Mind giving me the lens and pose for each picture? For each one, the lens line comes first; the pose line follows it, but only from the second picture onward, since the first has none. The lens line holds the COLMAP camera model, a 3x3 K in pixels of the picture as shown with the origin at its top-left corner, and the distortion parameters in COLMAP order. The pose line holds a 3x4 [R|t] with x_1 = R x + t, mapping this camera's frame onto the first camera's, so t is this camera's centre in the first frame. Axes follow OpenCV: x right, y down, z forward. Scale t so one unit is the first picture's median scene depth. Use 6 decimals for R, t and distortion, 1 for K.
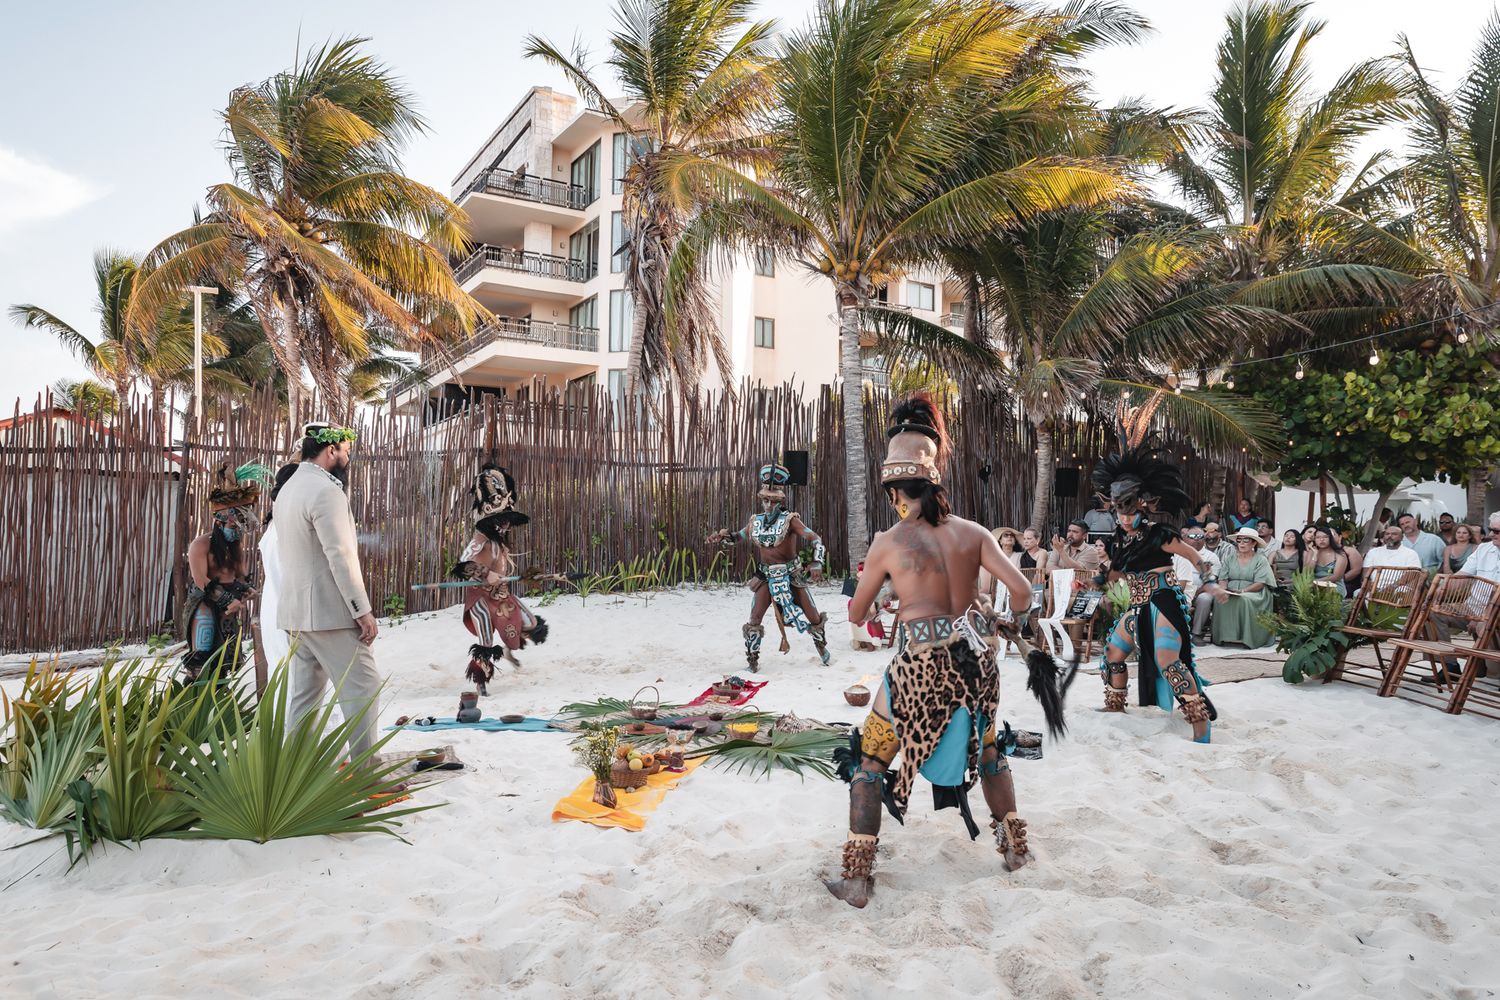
lens RADIAL K [[1021.0, 0, 743.2], [0, 1021.0, 498.5], [0, 0, 1]] dist [0.006668, 0.008388]
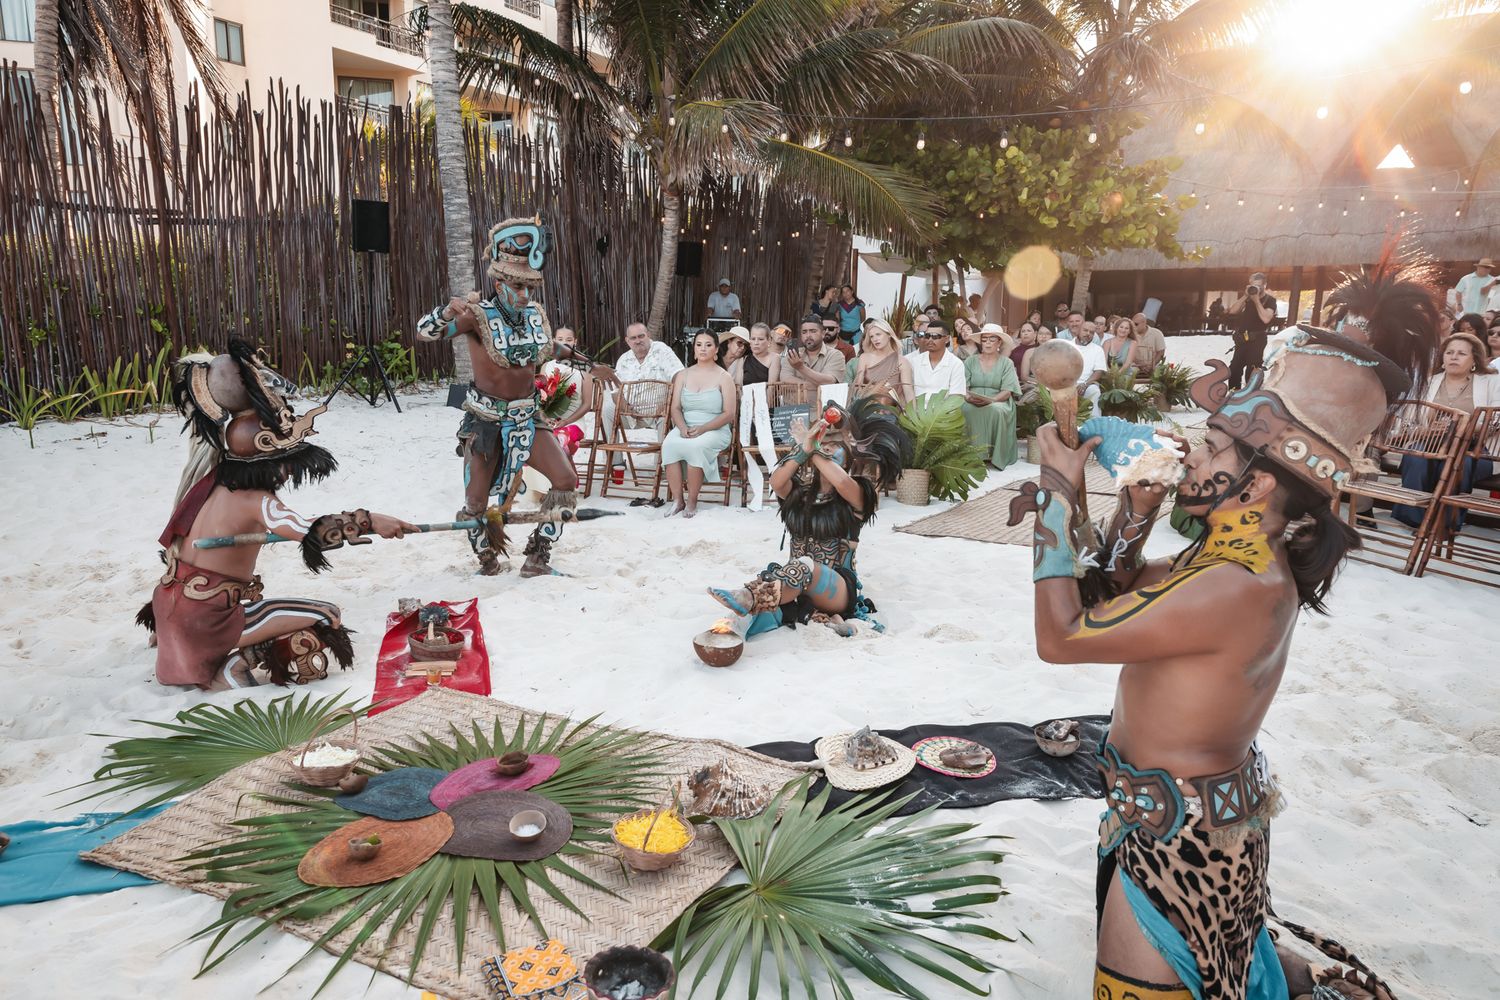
lens RADIAL K [[1021.0, 0, 753.9], [0, 1021.0, 503.8], [0, 0, 1]] dist [0.006668, 0.008388]
pose [[0.880203, -0.081755, 0.467504, -0.060090], [-0.024645, 0.975849, 0.217051, -0.003511], [-0.473958, -0.202571, 0.856930, 0.242877]]
